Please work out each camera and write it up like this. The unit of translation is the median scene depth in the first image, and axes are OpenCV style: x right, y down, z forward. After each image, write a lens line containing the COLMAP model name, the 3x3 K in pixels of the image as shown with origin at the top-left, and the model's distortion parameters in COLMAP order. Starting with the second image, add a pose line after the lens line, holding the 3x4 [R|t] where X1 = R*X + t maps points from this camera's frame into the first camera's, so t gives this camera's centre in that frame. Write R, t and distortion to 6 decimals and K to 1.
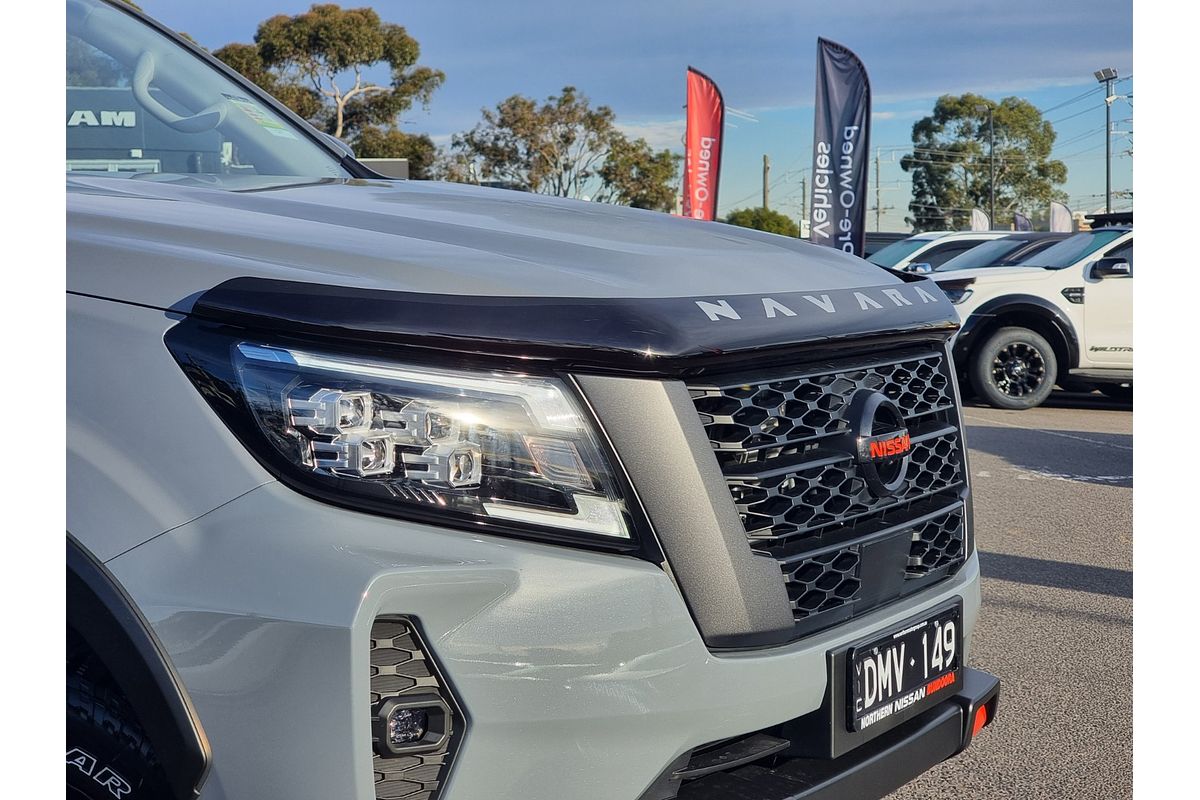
lens RADIAL K [[2181.3, 0, 606.5], [0, 2181.3, 399.7], [0, 0, 1]] dist [-0.102607, 0.000000]
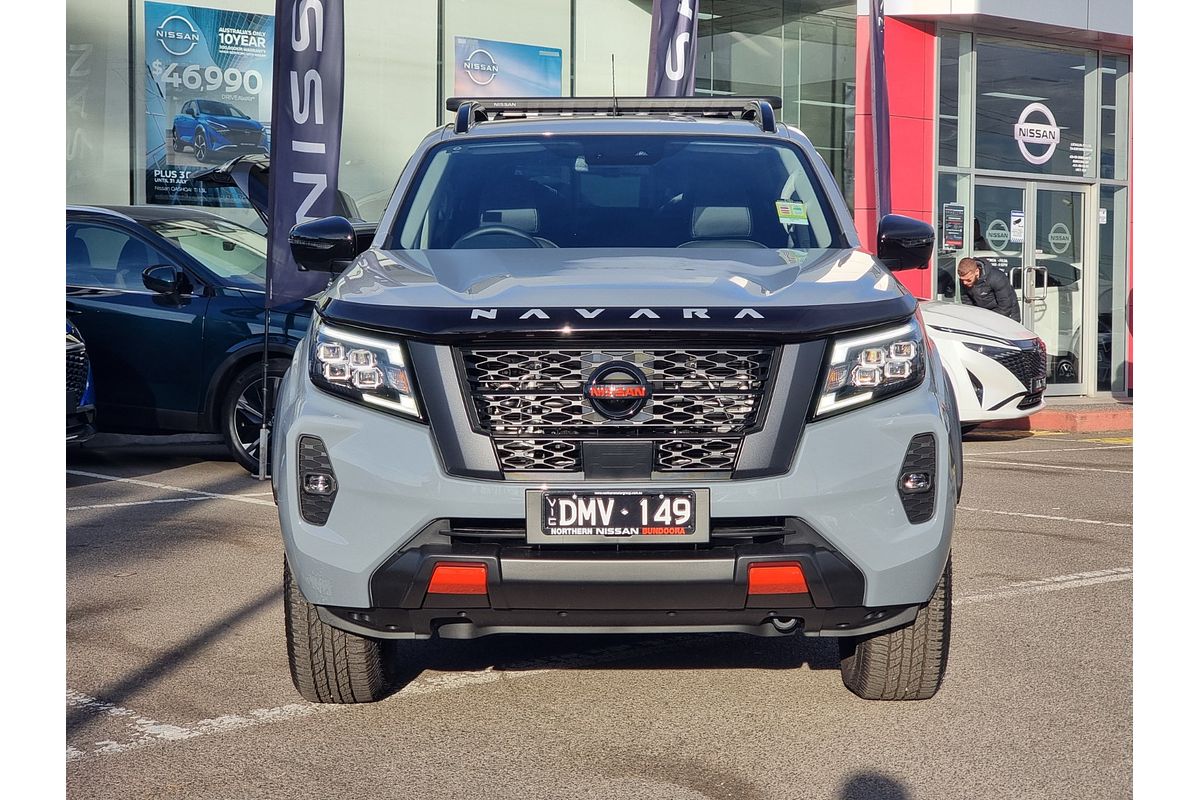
lens RADIAL K [[2372.6, 0, 600.4], [0, 2372.6, 396.1], [0, 0, 1]] dist [-0.312715, 0.000000]
pose [[0.497606, 0.040756, -0.866445, 1.889979], [-0.075773, 0.997119, 0.003386, 0.019403], [0.864087, 0.063969, 0.499261, -0.014442]]
